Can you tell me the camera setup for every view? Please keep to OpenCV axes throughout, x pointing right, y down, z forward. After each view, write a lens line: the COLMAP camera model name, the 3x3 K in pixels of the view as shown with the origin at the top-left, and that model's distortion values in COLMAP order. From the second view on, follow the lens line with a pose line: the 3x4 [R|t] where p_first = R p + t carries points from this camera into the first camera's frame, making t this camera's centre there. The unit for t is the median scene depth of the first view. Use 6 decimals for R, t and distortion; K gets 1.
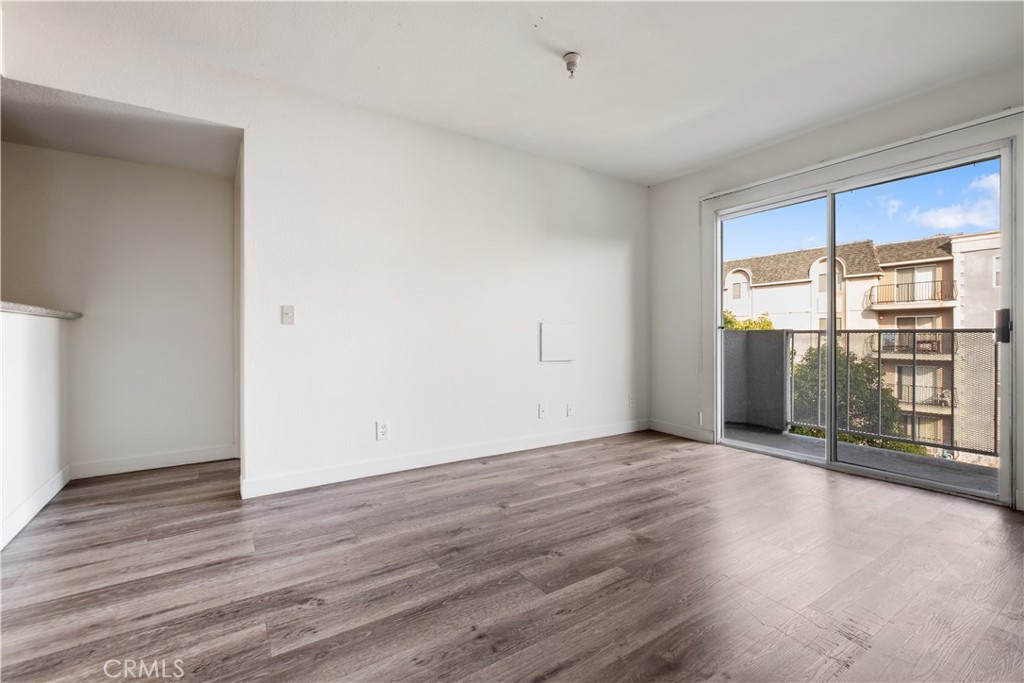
lens RADIAL K [[462.8, 0, 512.0], [0, 462.8, 341.5], [0, 0, 1]] dist [-0.001426, -0.000083]
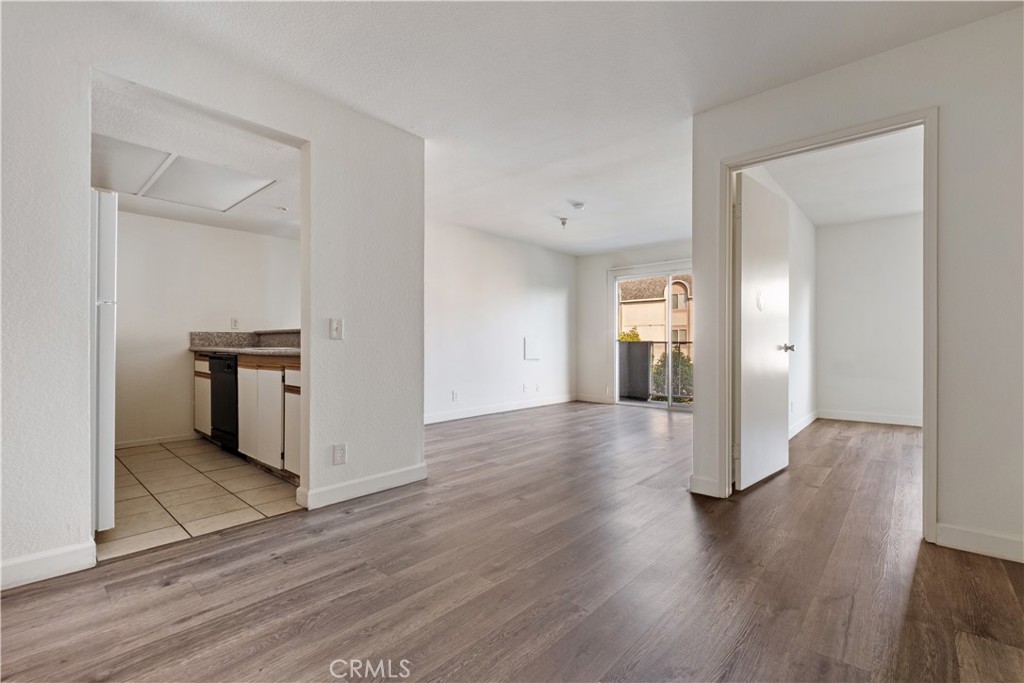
lens RADIAL K [[448.3, 0, 512.0], [0, 448.3, 341.5], [0, 0, 1]] dist [-0.001381, -0.000111]
pose [[0.970439, 0.008572, 0.241193, -0.338303], [-0.005423, 0.999891, -0.013719, -0.001389], [-0.241285, 0.012005, 0.970380, -0.547564]]
